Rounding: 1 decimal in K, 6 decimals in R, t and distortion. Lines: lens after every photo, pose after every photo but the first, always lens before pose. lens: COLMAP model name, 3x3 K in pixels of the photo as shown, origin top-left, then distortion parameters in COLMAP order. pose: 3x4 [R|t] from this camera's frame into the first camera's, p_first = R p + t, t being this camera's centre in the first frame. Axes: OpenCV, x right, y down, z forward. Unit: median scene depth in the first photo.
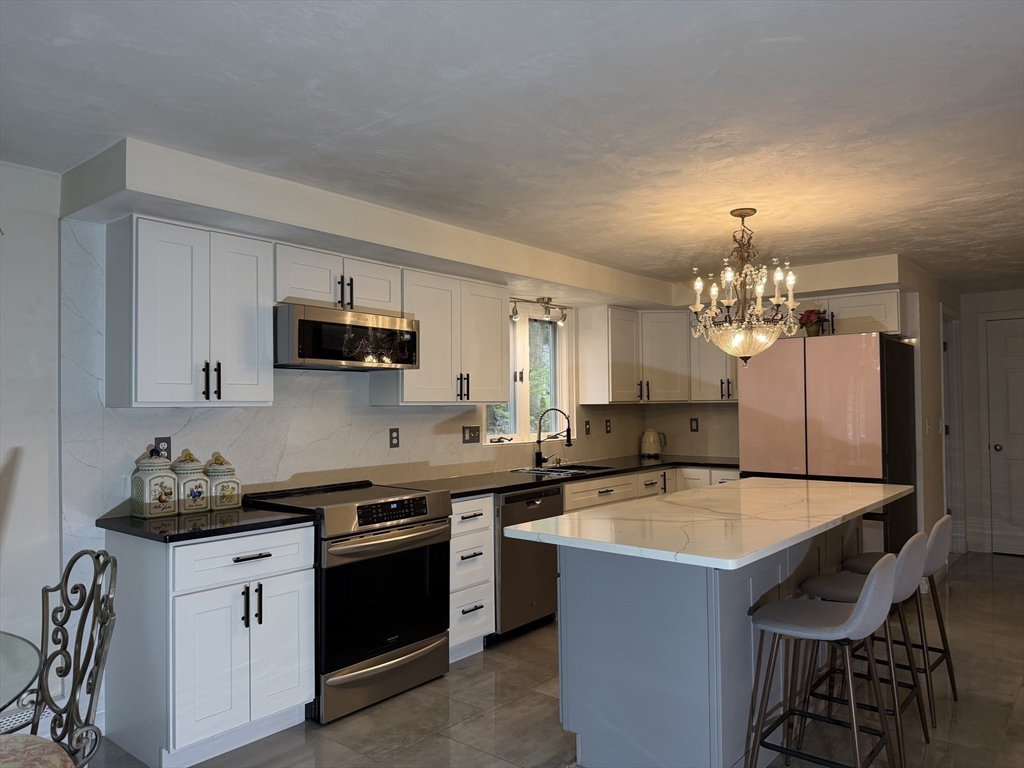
lens RADIAL K [[720.6, 0, 507.3], [0, 720.6, 383.0], [0, 0, 1]] dist [0.039706, -0.060945]
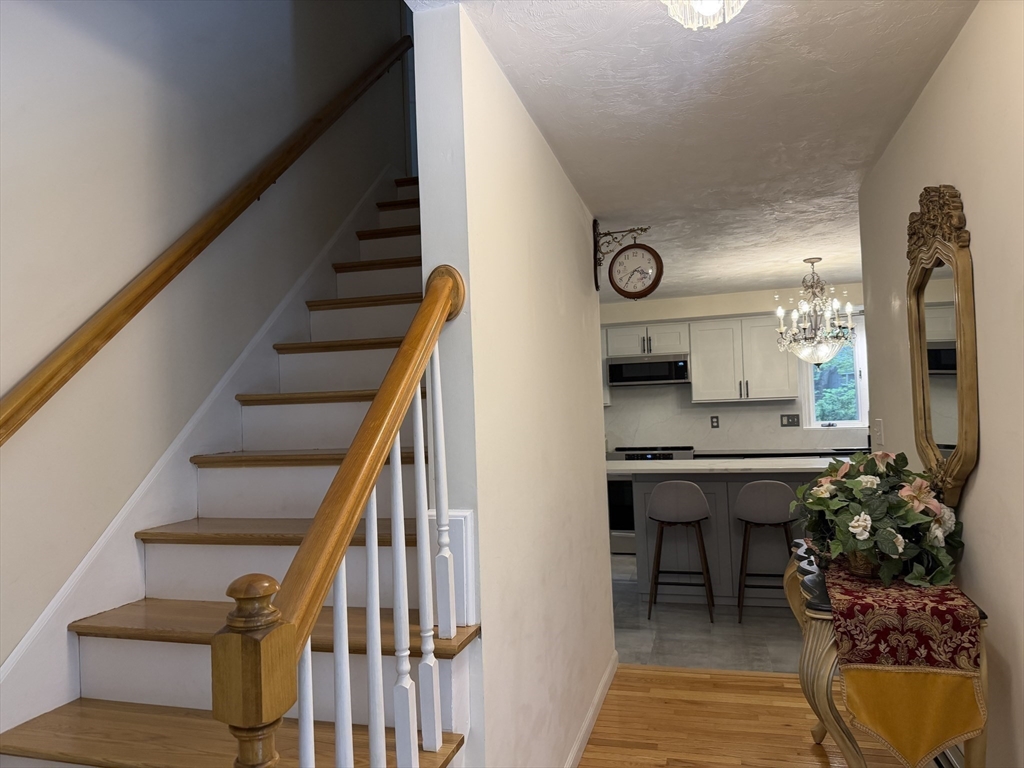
lens RADIAL K [[720.6, 0, 510.1], [0, 720.6, 390.4], [0, 0, 1]] dist [0.039706, -0.060945]
pose [[0.424639, -0.036218, -0.904638, 1.373059], [0.058788, 0.998194, -0.012368, -0.002360], [0.903452, -0.047930, 0.426001, -0.130262]]
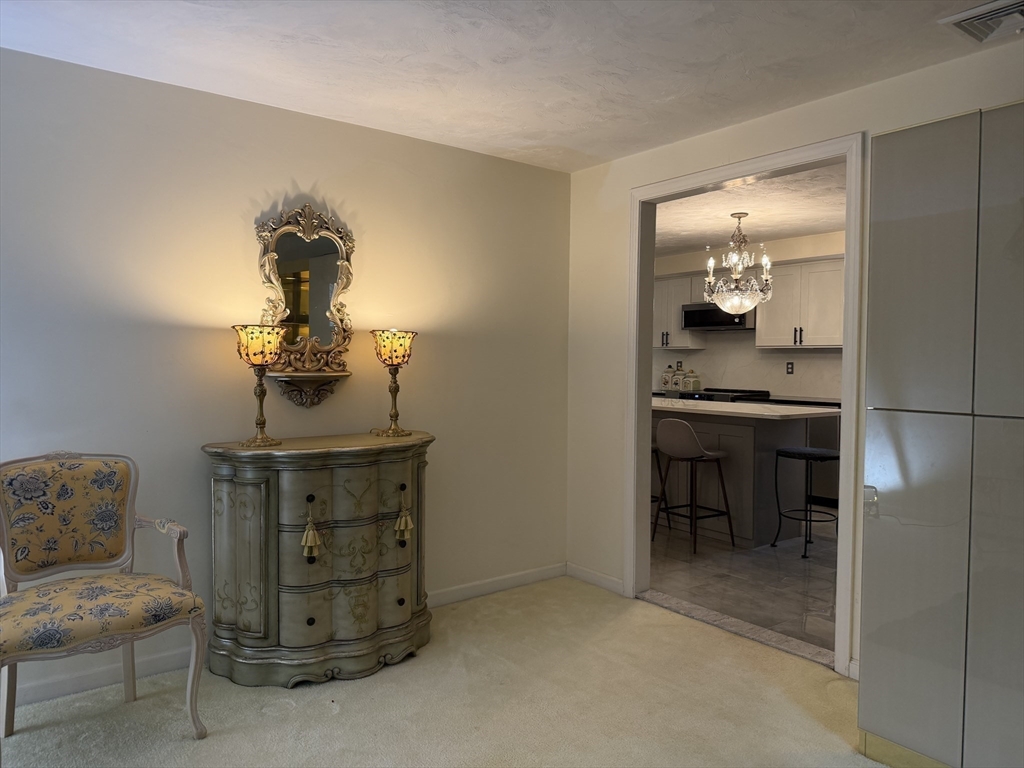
lens RADIAL K [[720.6, 0, 511.1], [0, 720.6, 383.6], [0, 0, 1]] dist [0.039706, -0.060945]
pose [[-0.195090, 0.046774, -0.979669, 1.917423], [0.028784, 0.998705, 0.041950, 0.029668], [0.980363, -0.020015, -0.196183, 0.859941]]
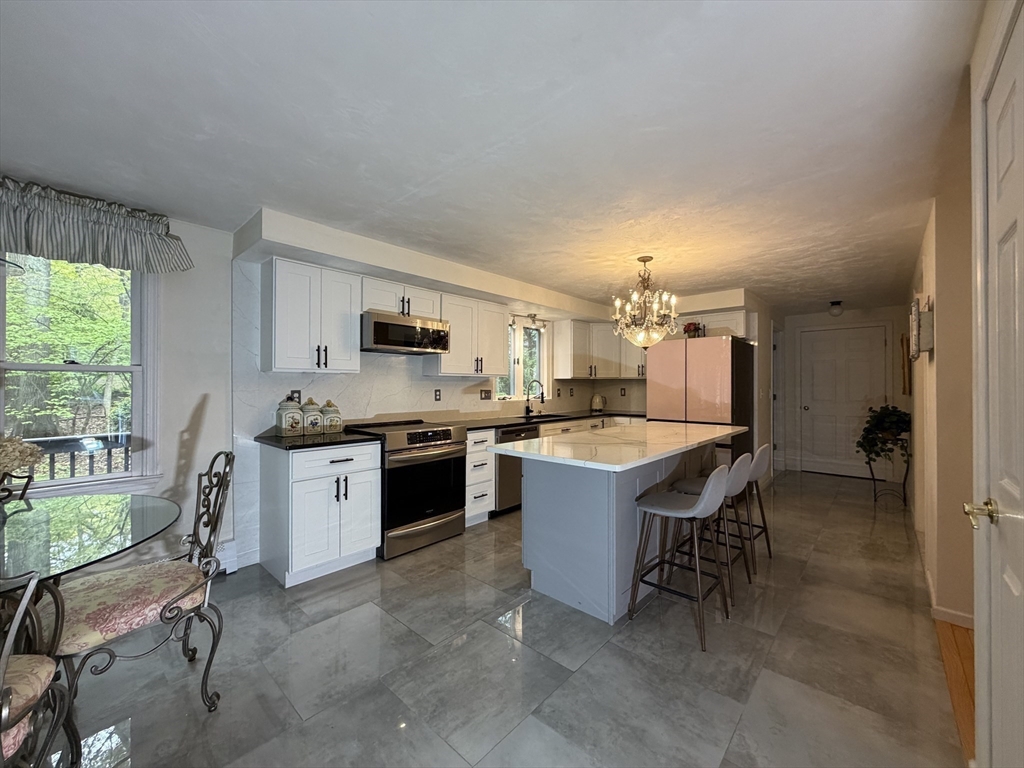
lens RADIAL K [[408.9, 0, 509.9], [0, 408.9, 380.9], [0, 0, 1]] dist [-0.003603, 0.000262]
pose [[0.998963, 0.011946, -0.043924, 0.066289], [-0.011000, 0.999703, 0.021729, 0.024807], [0.044170, -0.021224, 0.998799, 0.060077]]
